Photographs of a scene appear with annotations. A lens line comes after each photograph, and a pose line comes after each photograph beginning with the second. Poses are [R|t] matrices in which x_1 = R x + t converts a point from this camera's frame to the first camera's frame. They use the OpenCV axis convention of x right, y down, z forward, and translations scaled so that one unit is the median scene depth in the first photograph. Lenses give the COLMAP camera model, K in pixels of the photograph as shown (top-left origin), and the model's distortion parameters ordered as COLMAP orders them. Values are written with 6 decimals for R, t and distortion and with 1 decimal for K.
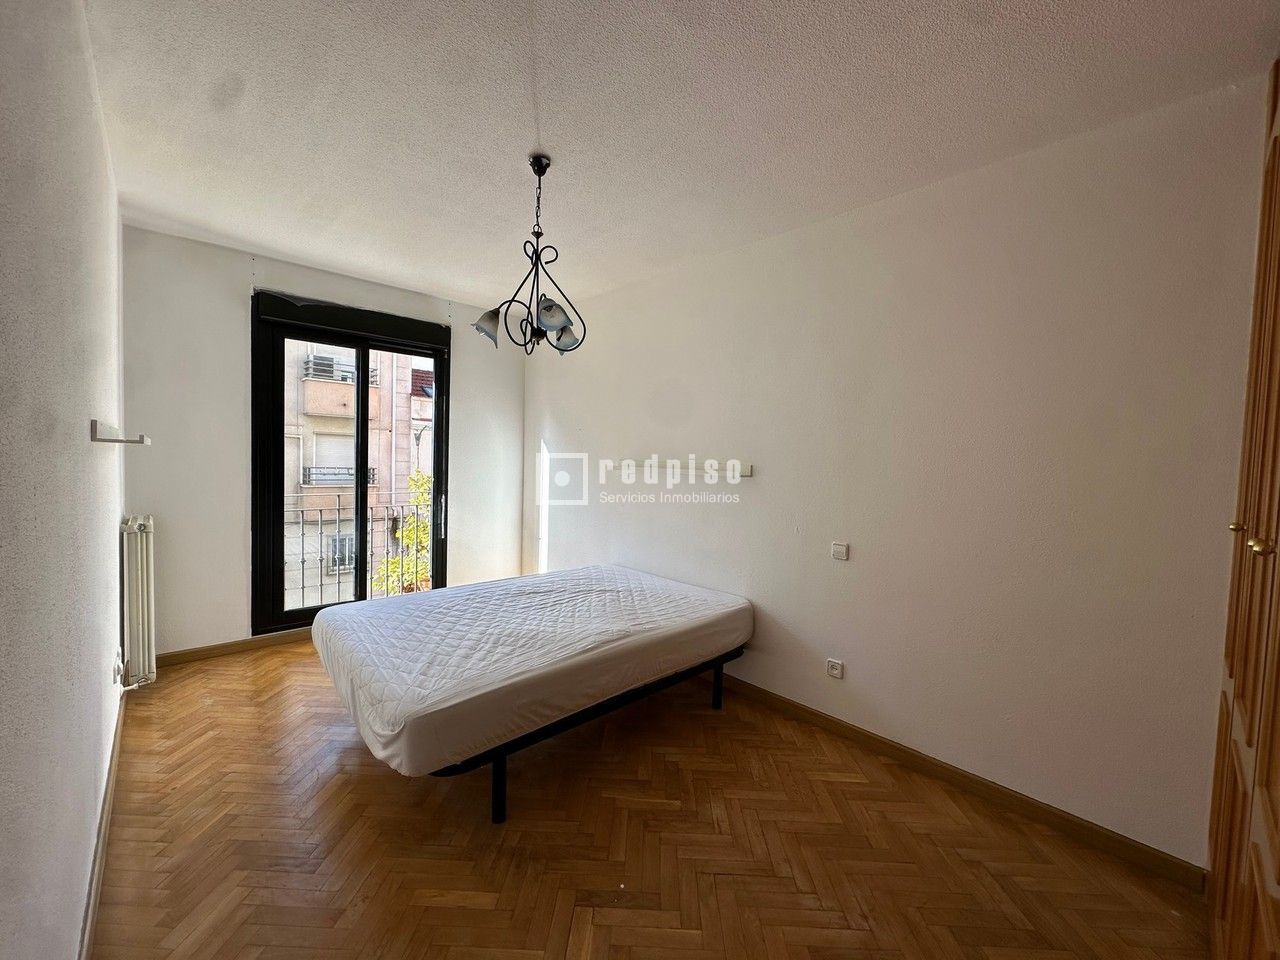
lens RADIAL K [[507.8, 0, 638.4], [0, 507.8, 478.7], [0, 0, 1]] dist [-0.004893, 0.001136]
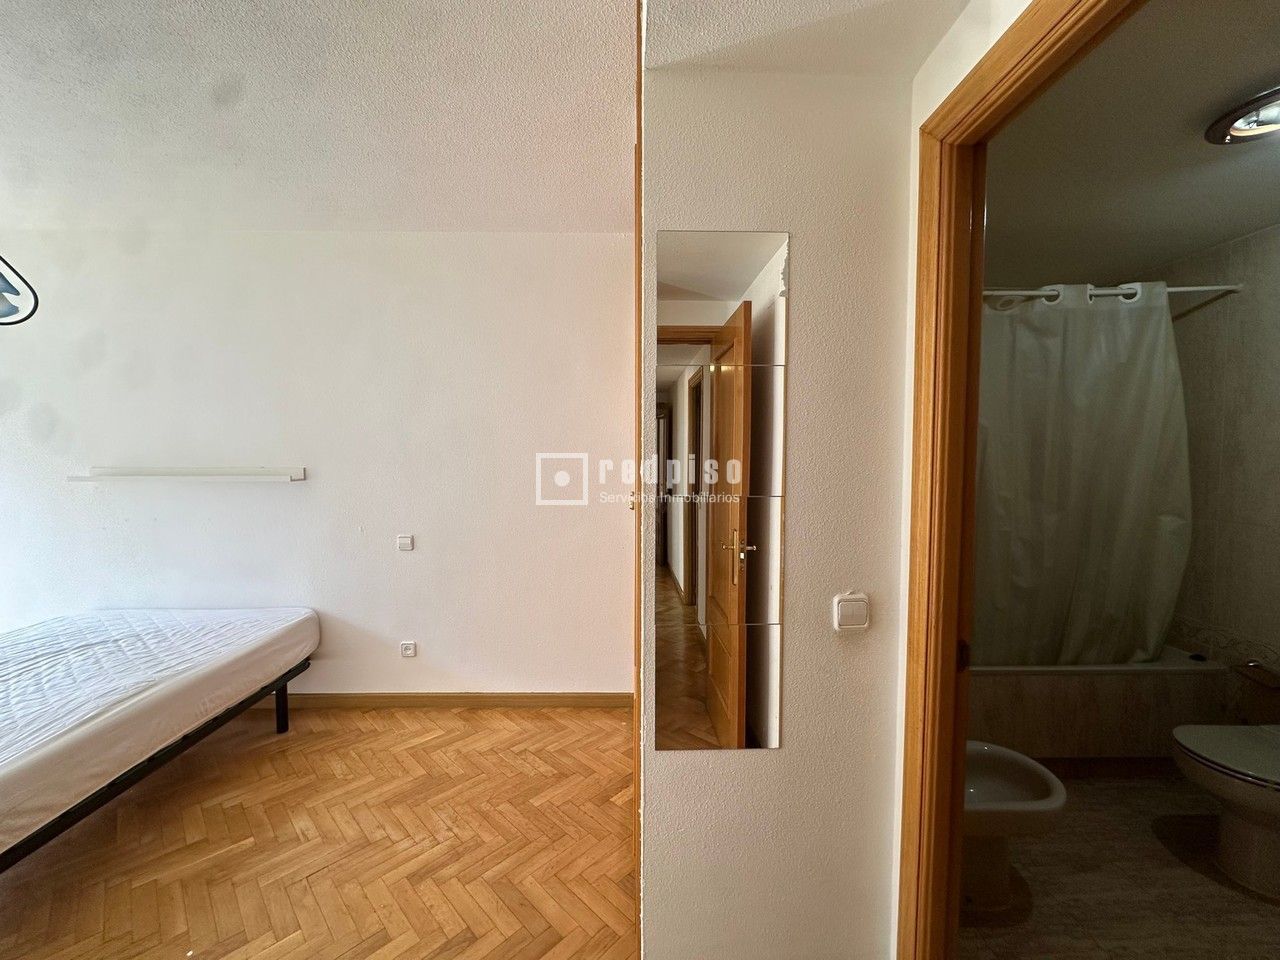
lens RADIAL K [[507.8, 0, 638.4], [0, 507.8, 478.7], [0, 0, 1]] dist [-0.004893, 0.001136]
pose [[0.675531, -0.065358, 0.734429, -0.065854], [0.050378, 0.997827, 0.042460, -0.018732], [-0.735608, 0.008316, 0.677356, -0.129334]]
